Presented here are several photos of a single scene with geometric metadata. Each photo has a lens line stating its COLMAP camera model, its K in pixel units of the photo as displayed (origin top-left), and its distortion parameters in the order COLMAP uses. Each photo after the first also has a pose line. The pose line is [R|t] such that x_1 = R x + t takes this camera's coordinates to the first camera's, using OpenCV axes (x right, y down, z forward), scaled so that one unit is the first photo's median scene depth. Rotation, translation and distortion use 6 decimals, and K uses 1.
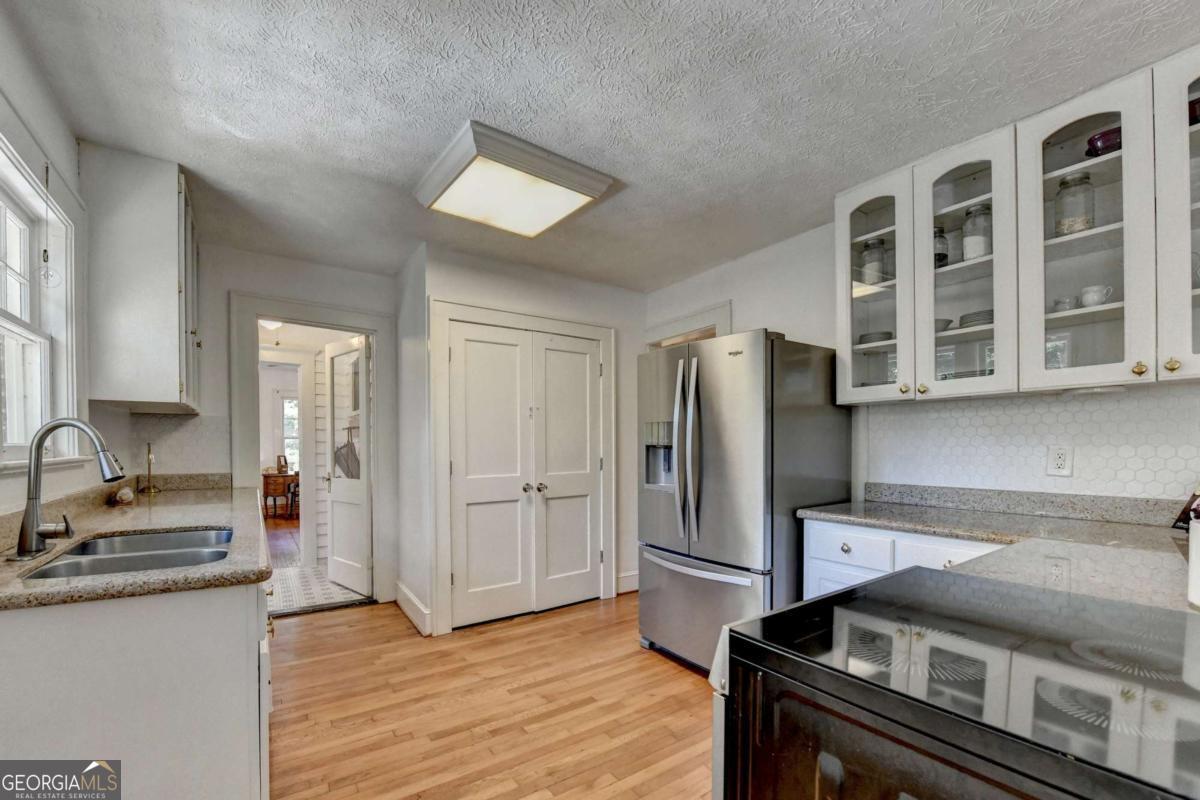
lens RADIAL K [[505.9, 0, 581.0], [0, 505.9, 453.7], [0, 0, 1]] dist [-0.023244, 0.000476]
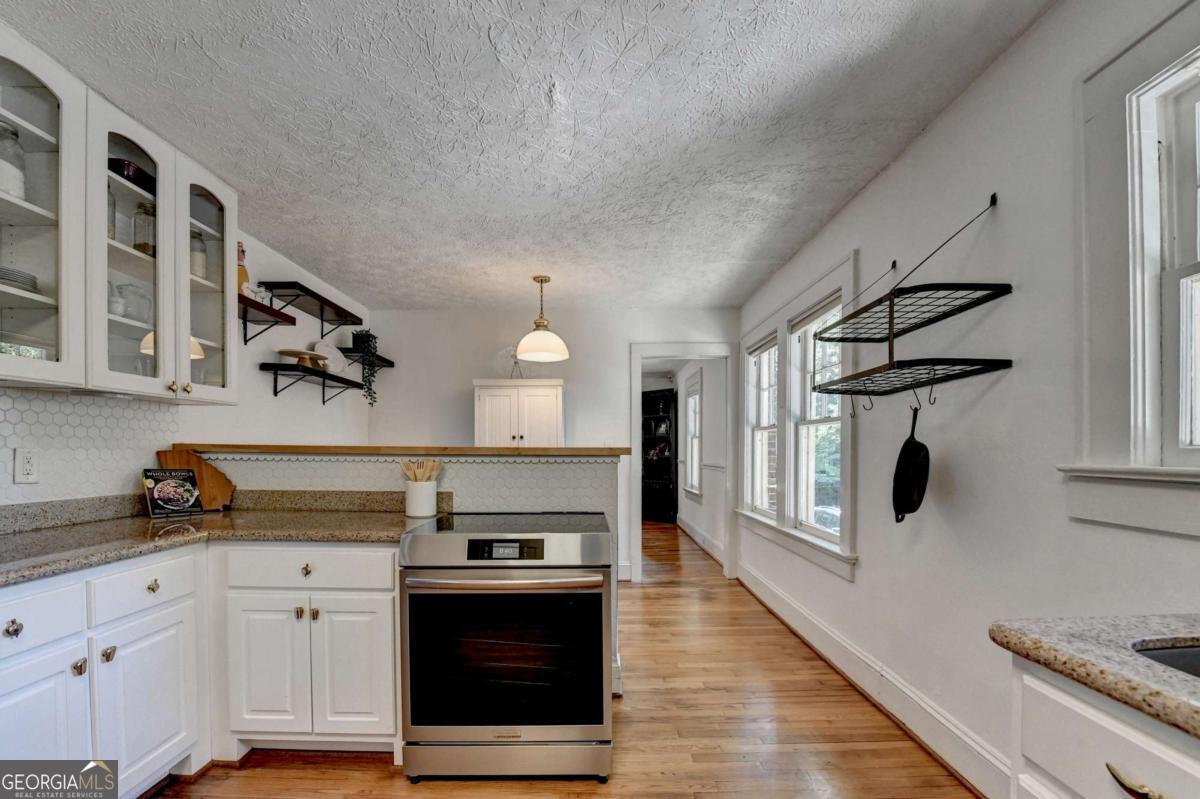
lens RADIAL K [[505.9, 0, 593.2], [0, 505.9, 455.3], [0, 0, 1]] dist [-0.023244, 0.000476]
pose [[-0.842708, -0.003866, 0.538357, -0.223106], [0.009983, 0.999690, 0.022805, -0.009275], [-0.538278, 0.024592, -0.842408, 0.779948]]
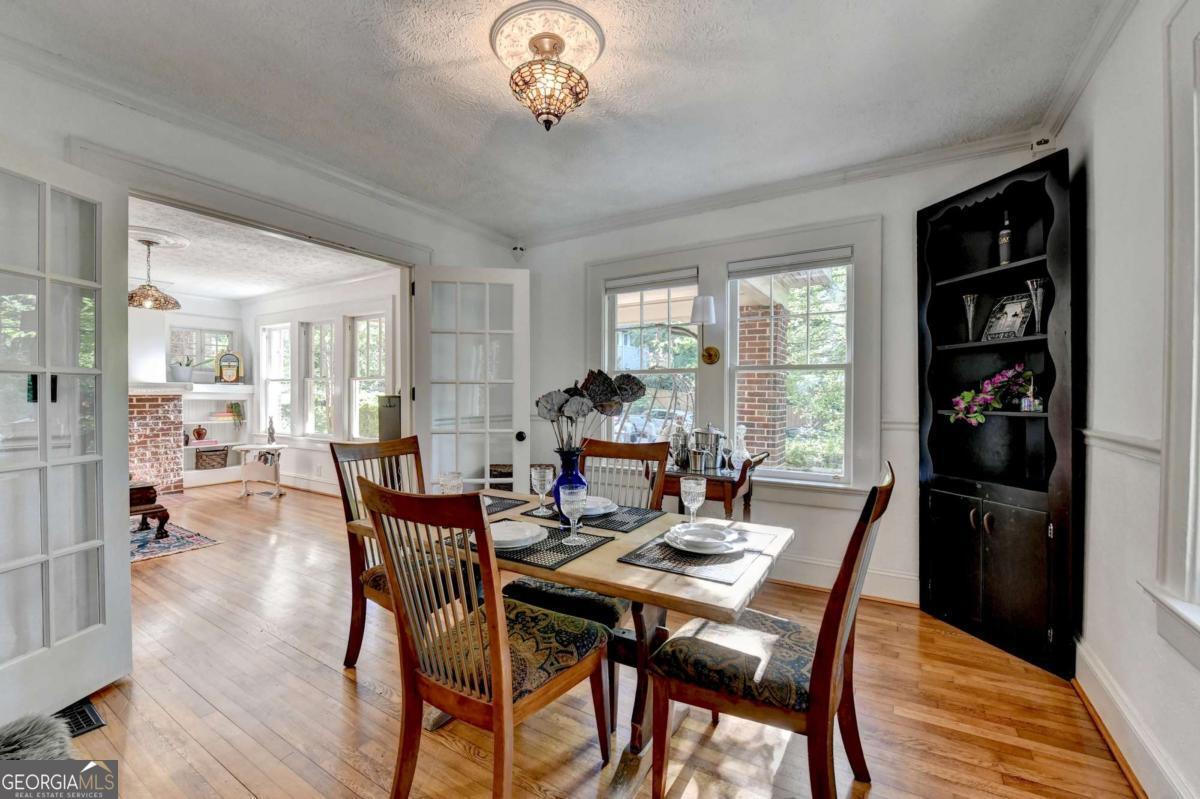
lens RADIAL K [[505.9, 0, 593.5], [0, 505.9, 399.7], [0, 0, 1]] dist [-0.023244, 0.000476]
pose [[-0.429148, -0.014613, 0.903116, 0.440591], [0.016438, 0.999577, 0.023985, 0.009315], [-0.903085, 0.025138, -0.428726, -0.656698]]
